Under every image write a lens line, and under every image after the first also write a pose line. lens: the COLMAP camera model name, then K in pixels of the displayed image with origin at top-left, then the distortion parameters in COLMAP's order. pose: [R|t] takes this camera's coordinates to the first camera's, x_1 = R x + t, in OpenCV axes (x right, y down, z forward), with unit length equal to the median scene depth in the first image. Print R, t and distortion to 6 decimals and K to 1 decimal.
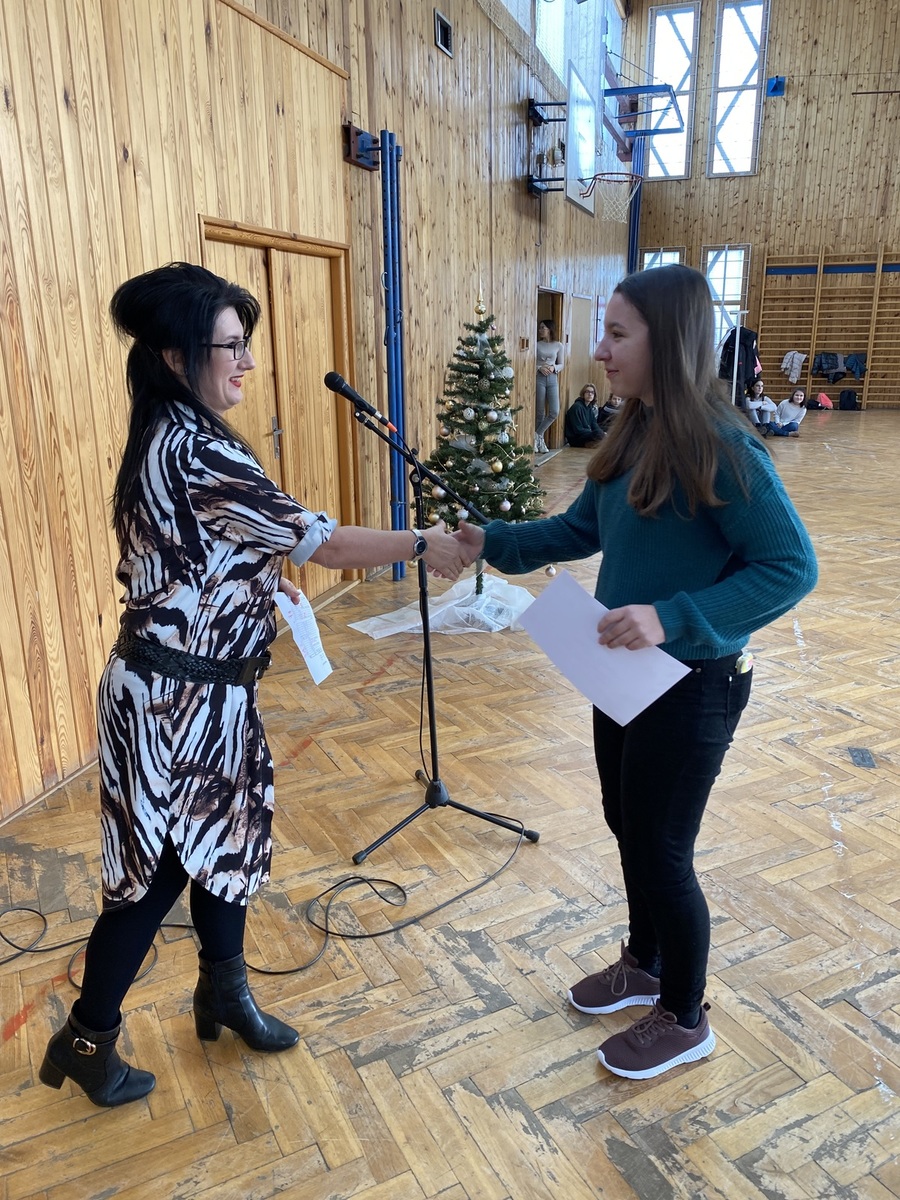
lens RADIAL K [[905.4, 0, 450.0], [0, 905.4, 600.0], [0, 0, 1]] dist [0.007945, -0.003865]
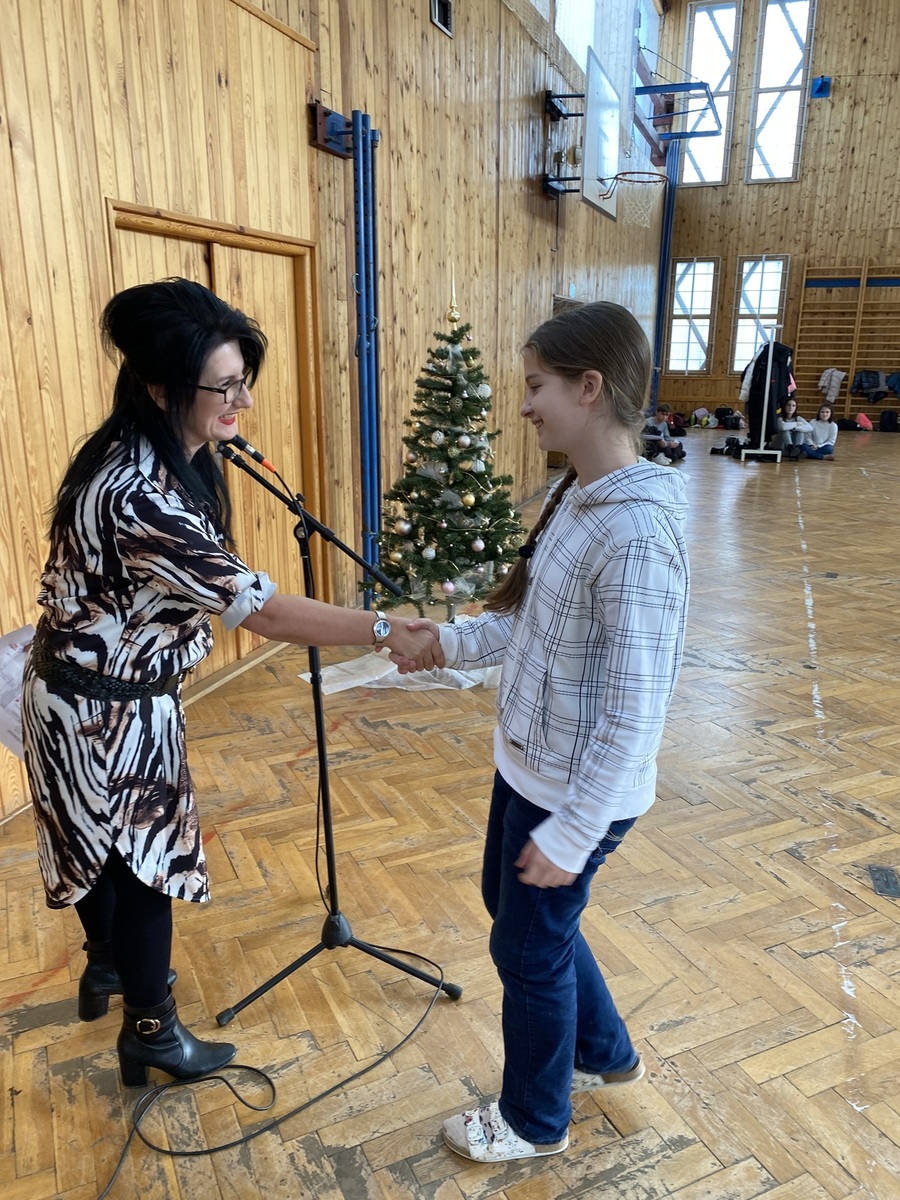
lens RADIAL K [[920.4, 0, 446.4], [0, 920.4, 623.9], [0, 0, 1]] dist [0.006642, -0.000351]
pose [[0.999278, 0.023617, -0.029766, 0.052507], [-0.023357, 0.999686, 0.009032, -0.032363], [0.029970, -0.008330, 0.999516, 0.108021]]
